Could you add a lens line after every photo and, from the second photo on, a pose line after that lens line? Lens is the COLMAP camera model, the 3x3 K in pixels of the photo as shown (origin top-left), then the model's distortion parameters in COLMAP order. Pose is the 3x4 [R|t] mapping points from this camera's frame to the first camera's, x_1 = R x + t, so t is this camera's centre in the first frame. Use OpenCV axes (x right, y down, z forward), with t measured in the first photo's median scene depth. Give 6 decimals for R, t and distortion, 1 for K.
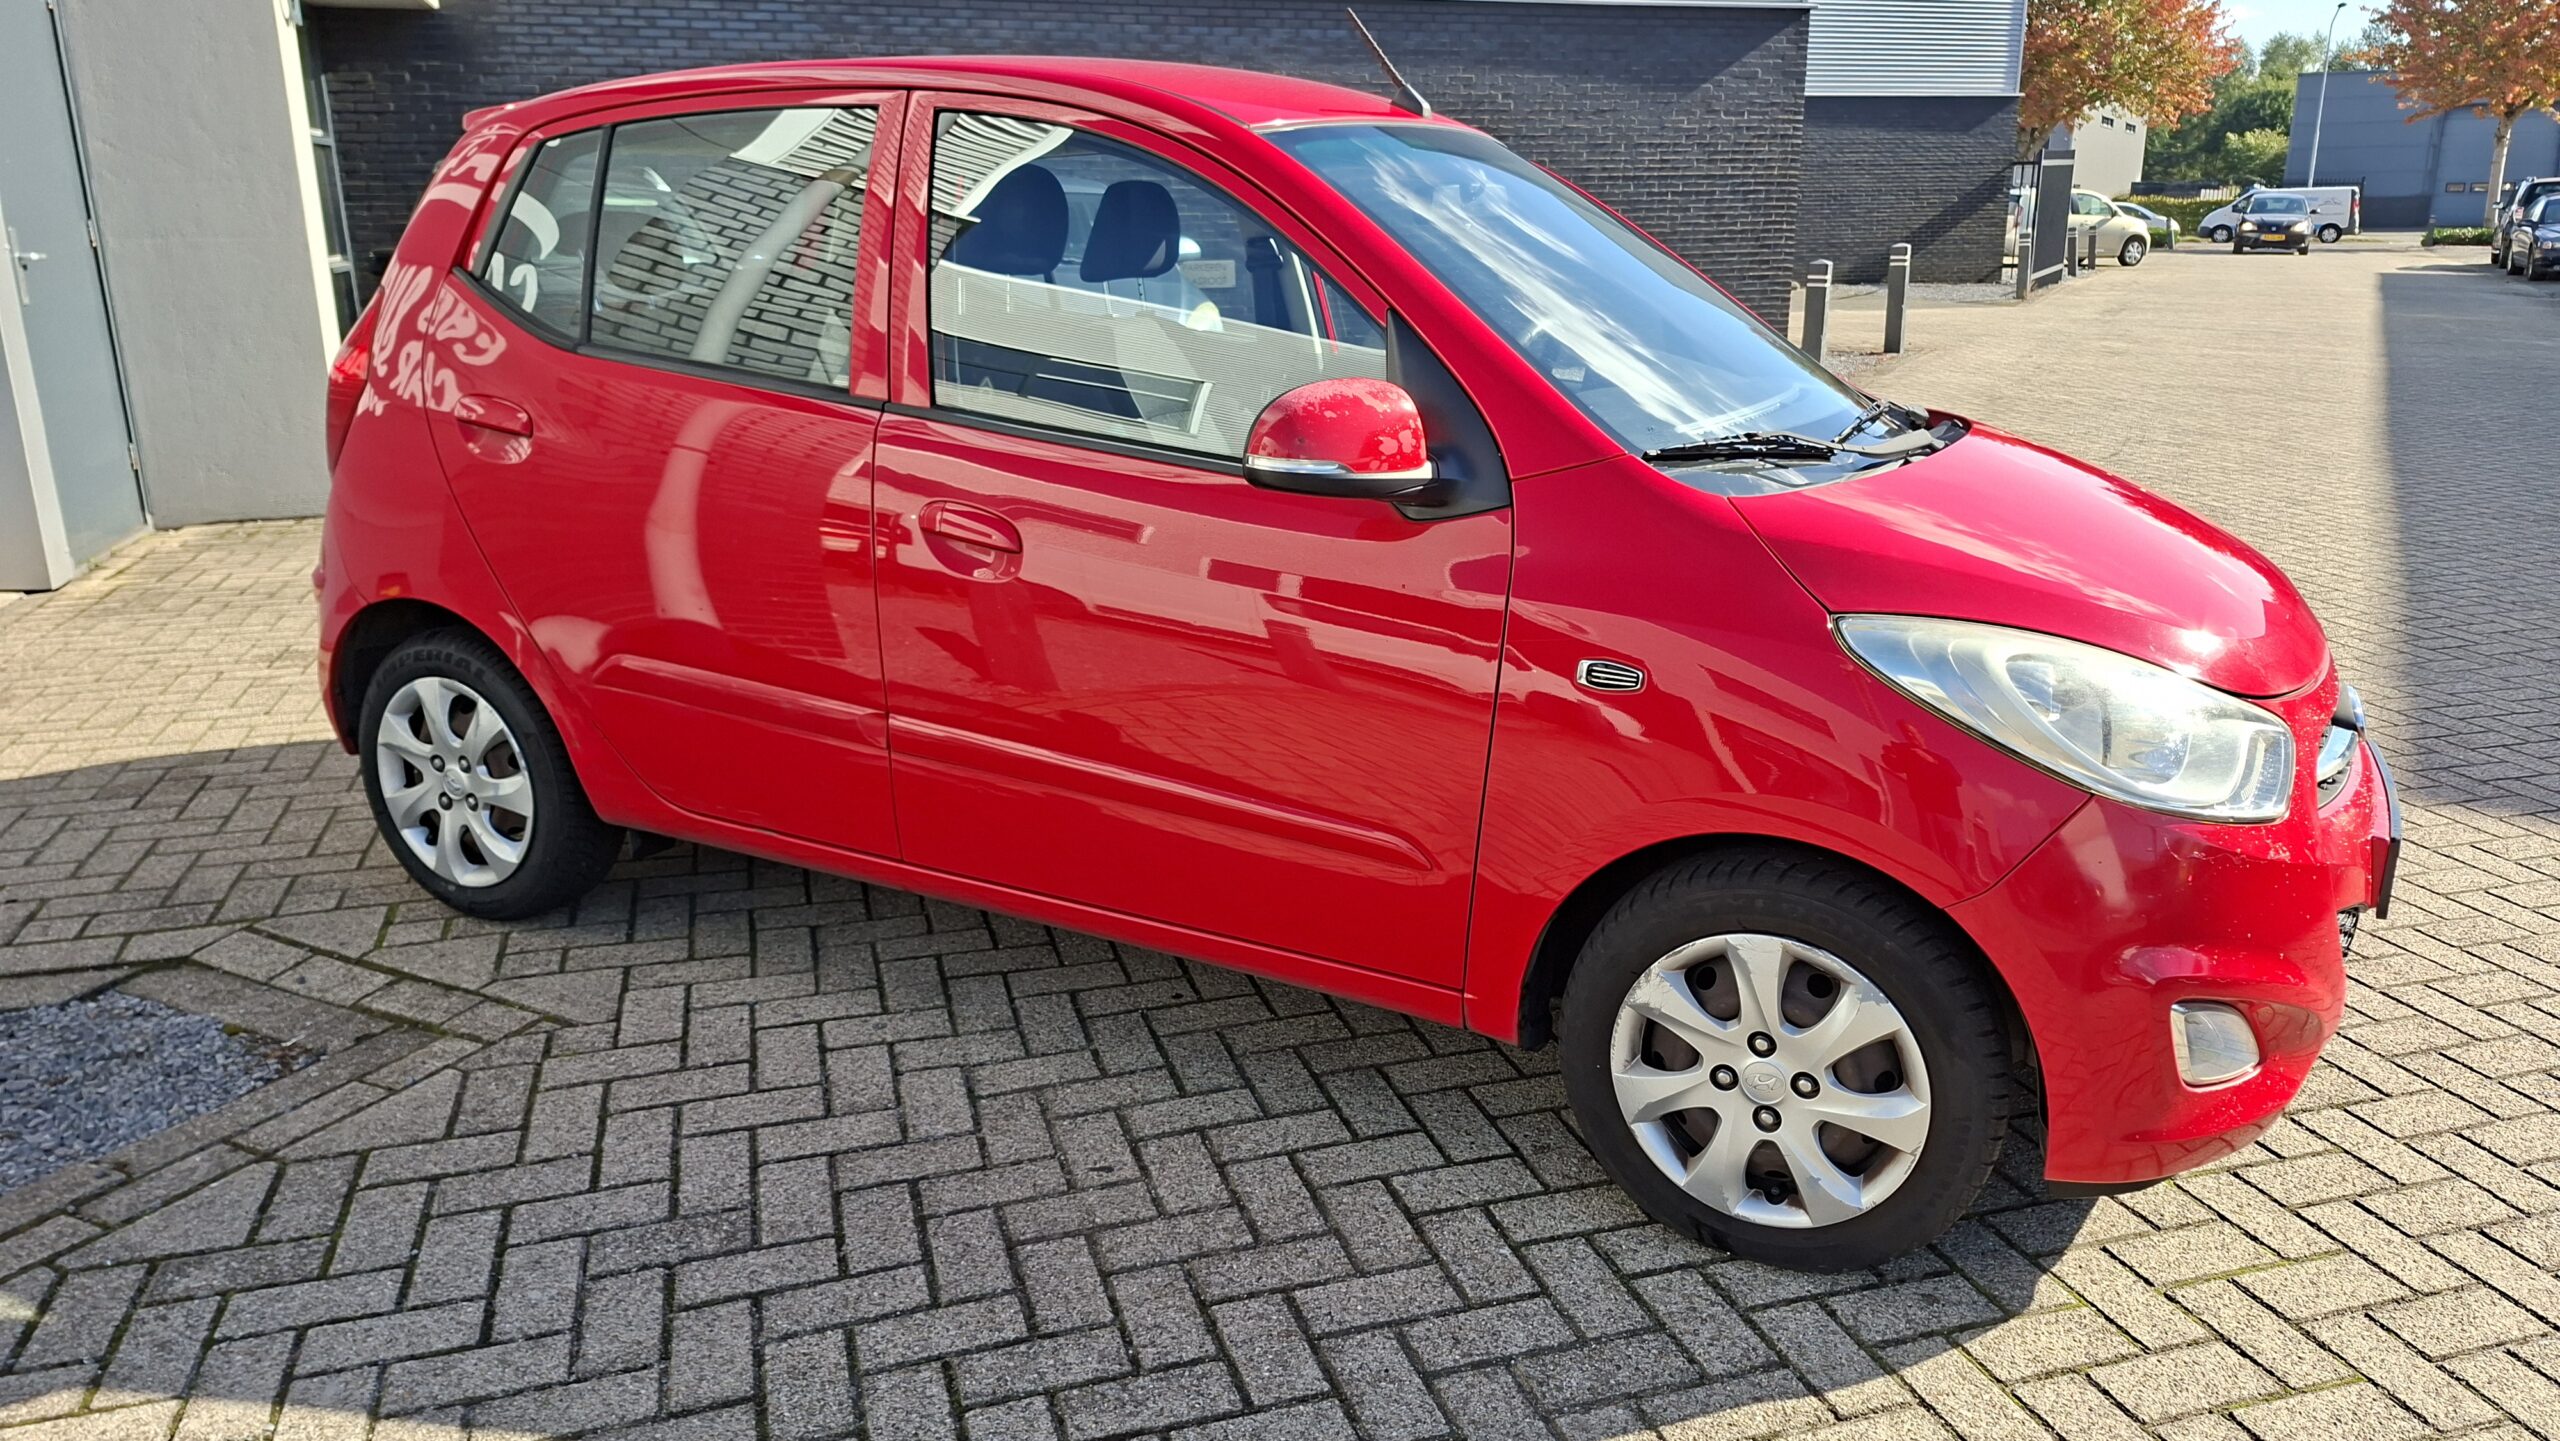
lens RADIAL K [[1833.7, 0, 1254.8], [0, 1833.7, 717.7], [0, 0, 1]] dist [0.057649, -0.066051]
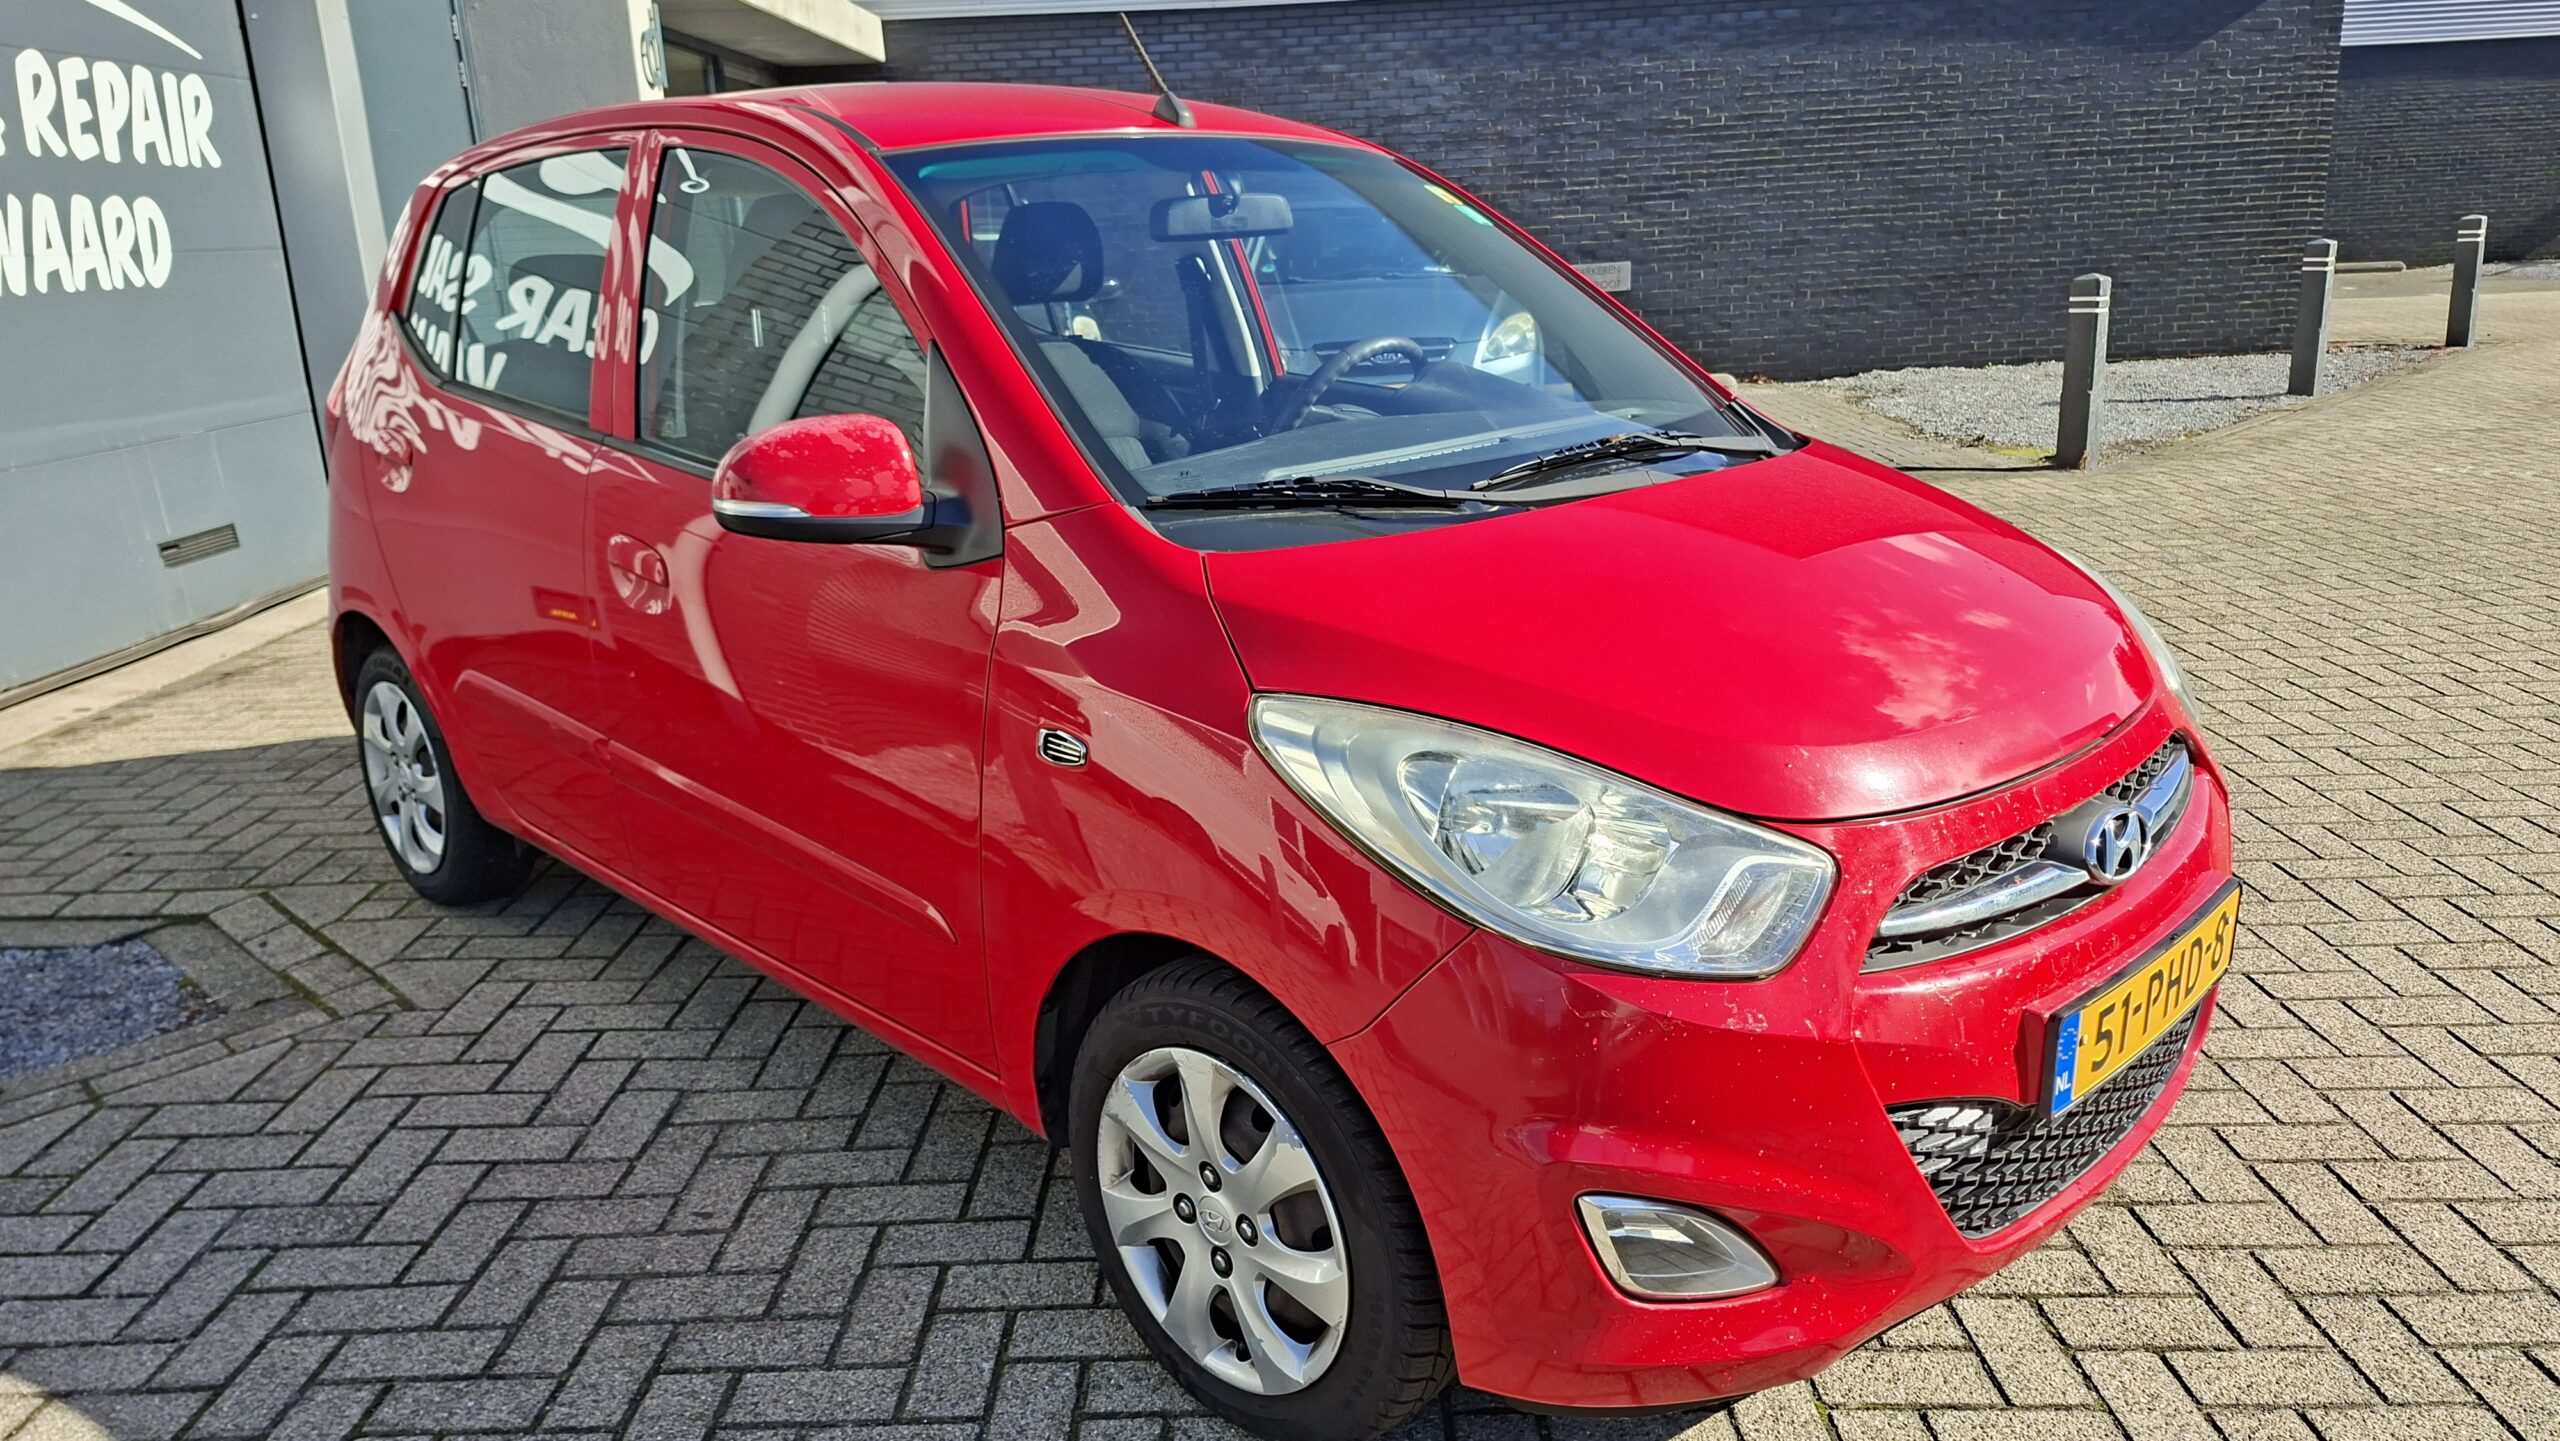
lens RADIAL K [[1833.7, 0, 1155.9], [0, 1833.7, 694.8], [0, 0, 1]] dist [0.057649, -0.066051]
pose [[0.939743, 0.045040, -0.338901, 0.373104], [-0.050395, 0.998705, -0.007012, -0.030046], [0.338147, 0.023668, 0.940796, 0.115927]]
